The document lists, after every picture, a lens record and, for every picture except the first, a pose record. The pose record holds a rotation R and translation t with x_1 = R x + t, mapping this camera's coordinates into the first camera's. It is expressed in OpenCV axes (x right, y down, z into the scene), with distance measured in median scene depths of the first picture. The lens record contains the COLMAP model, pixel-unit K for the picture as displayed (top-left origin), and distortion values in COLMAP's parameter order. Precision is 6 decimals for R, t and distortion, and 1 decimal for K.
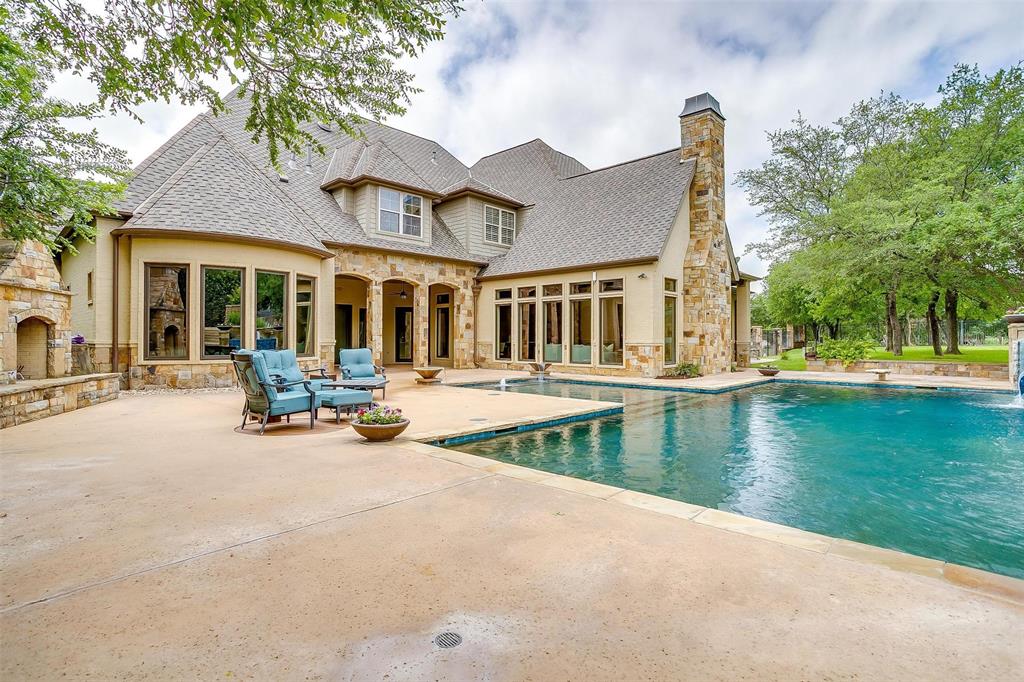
lens RADIAL K [[519.5, 0, 504.1], [0, 519.5, 337.2], [0, 0, 1]] dist [-0.060159, 0.037025]
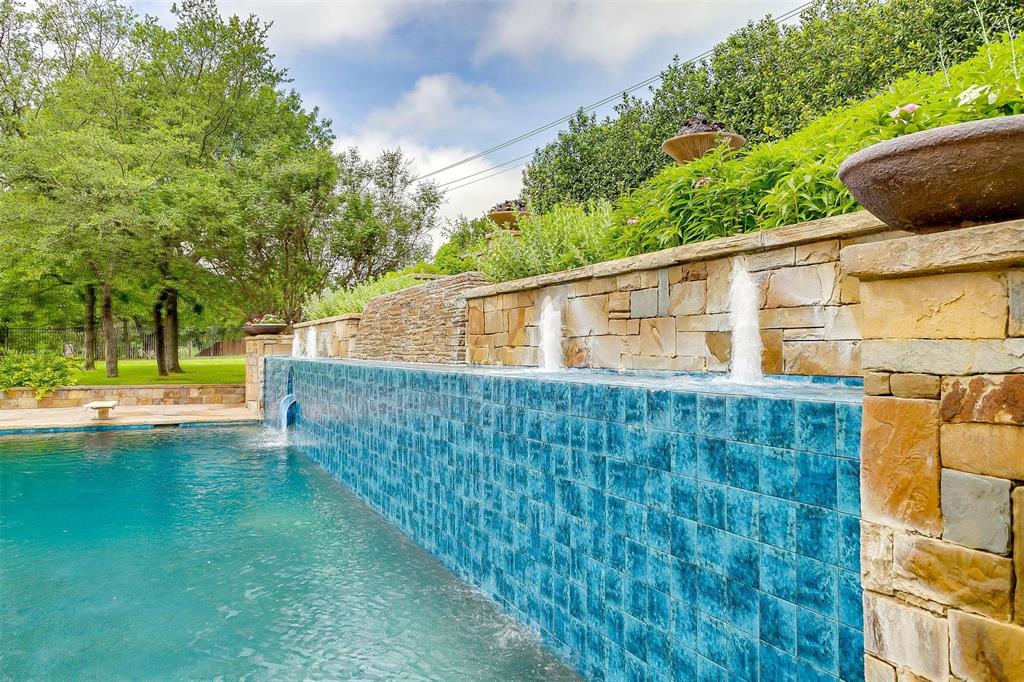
lens RADIAL K [[744.0, 0, 512.0], [0, 744.0, 341.0], [0, 0, 1]] dist [-0.007102, 0.001135]
pose [[0.359140, 0.008611, 0.933244, 0.048561], [-0.005009, 0.999961, -0.007299, -0.009058], [-0.933270, -0.002053, 0.359169, 0.170095]]
